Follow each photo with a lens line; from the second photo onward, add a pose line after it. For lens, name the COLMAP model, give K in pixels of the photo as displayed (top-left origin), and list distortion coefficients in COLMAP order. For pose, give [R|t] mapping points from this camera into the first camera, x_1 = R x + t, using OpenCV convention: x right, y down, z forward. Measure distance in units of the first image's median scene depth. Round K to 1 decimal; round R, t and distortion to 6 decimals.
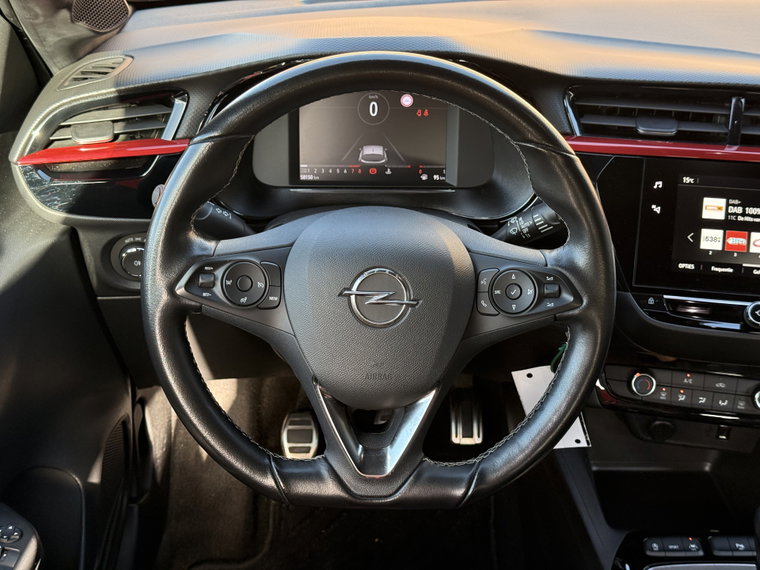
lens RADIAL K [[1064.7, 0, 377.7], [0, 1064.7, 290.9], [0, 0, 1]] dist [0.137552, 0.000000]
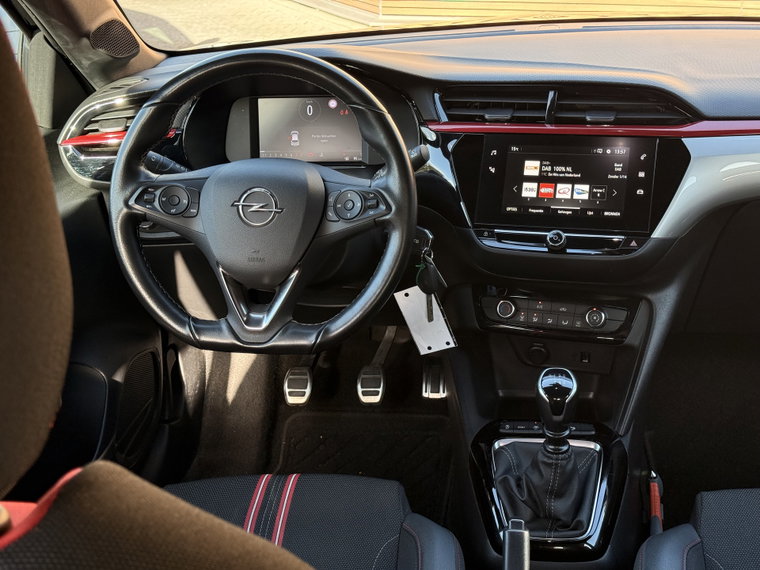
lens RADIAL K [[1064.7, 0, 382.2], [0, 1064.7, 288.3], [0, 0, 1]] dist [0.137552, 0.000000]
pose [[0.985422, 0.001325, -0.170122, 0.425149], [-0.020092, 0.993878, -0.108642, 0.275993], [0.168937, 0.110476, 0.979416, -0.435008]]
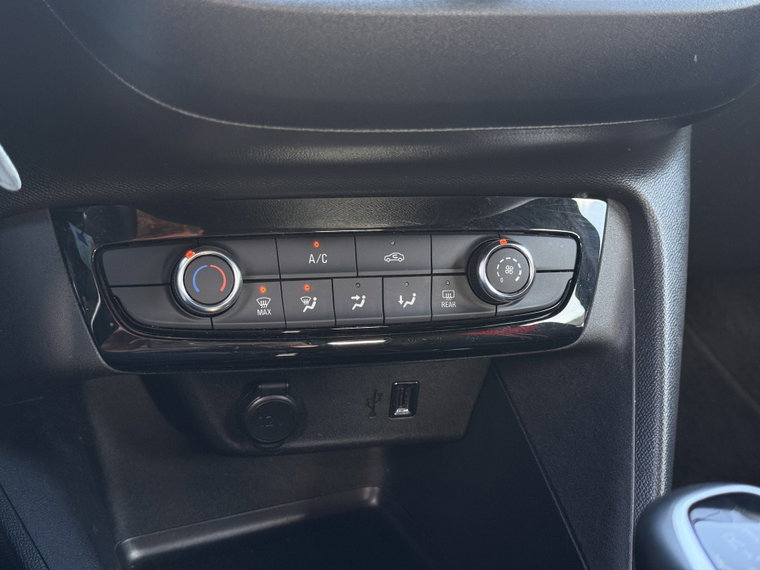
lens RADIAL K [[1064.7, 0, 380.5], [0, 1064.7, 286.0], [0, 0, 1]] dist [0.137552, 0.000000]
pose [[0.915281, -0.120298, 0.384433, 0.212168], [0.163222, 0.983265, -0.080923, 0.169705], [-0.368265, 0.136815, 0.919599, 0.849251]]
